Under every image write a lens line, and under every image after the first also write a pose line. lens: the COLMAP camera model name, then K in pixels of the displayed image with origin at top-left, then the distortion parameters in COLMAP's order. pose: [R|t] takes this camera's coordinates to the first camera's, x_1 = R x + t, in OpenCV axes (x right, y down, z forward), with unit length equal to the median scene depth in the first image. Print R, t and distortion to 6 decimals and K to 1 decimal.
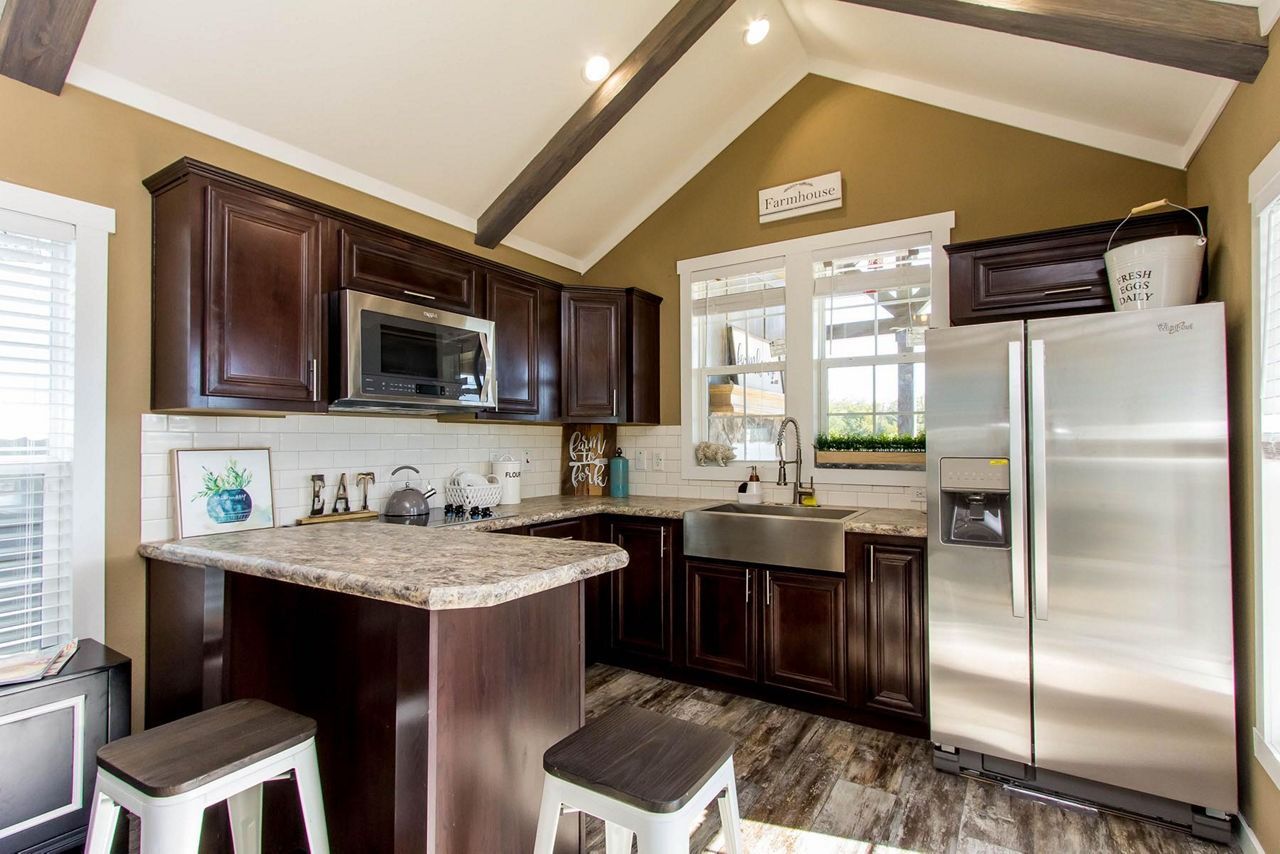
lens RADIAL K [[614.4, 0, 640.2], [0, 614.4, 431.1], [0, 0, 1]] dist [0.000193, 0.001309]
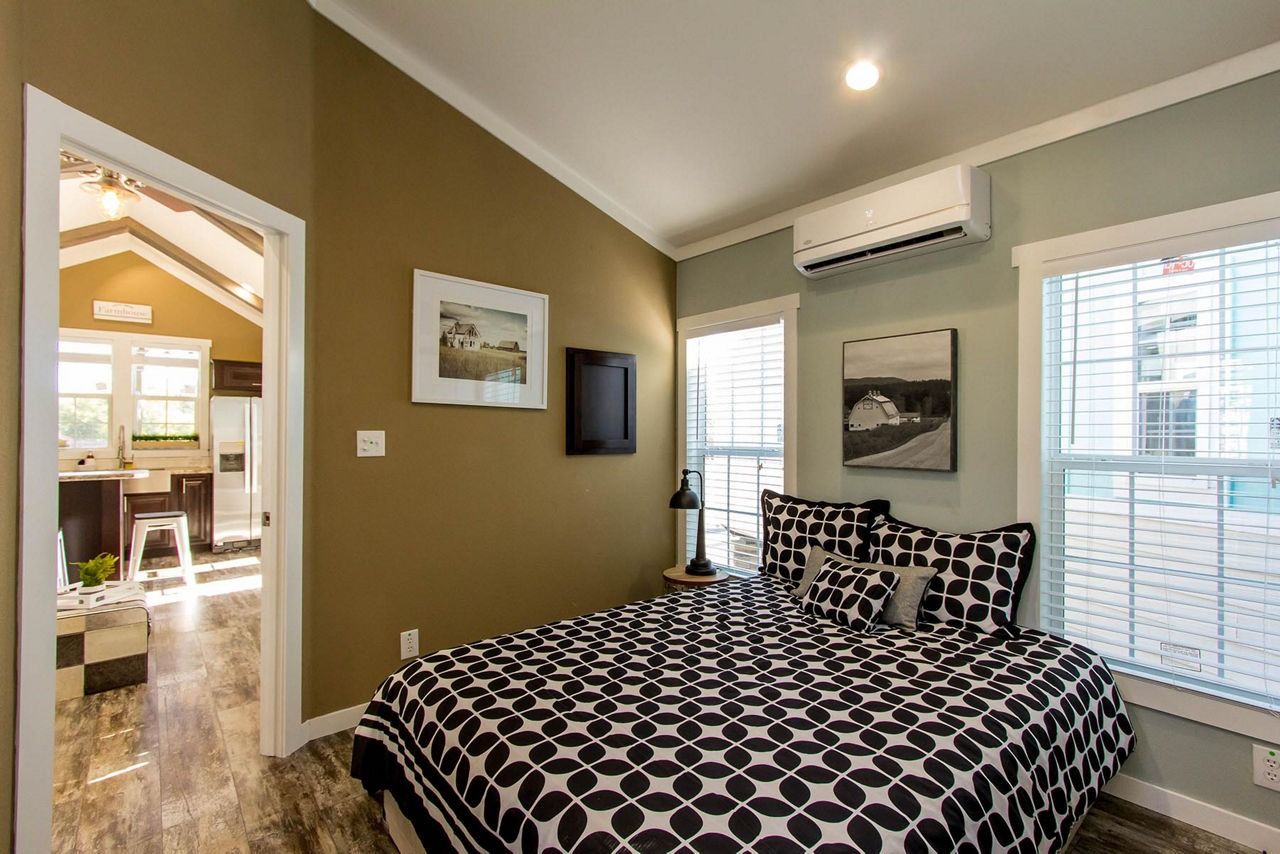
lens RADIAL K [[584.0, 0, 646.2], [0, 584.0, 432.2], [0, 0, 1]] dist [0.002076, 0.000706]
pose [[0.306830, 0.007258, 0.951737, -1.163382], [-0.014415, 0.999892, -0.002978, -0.019422], [-0.951655, -0.012806, 0.306901, -1.344664]]
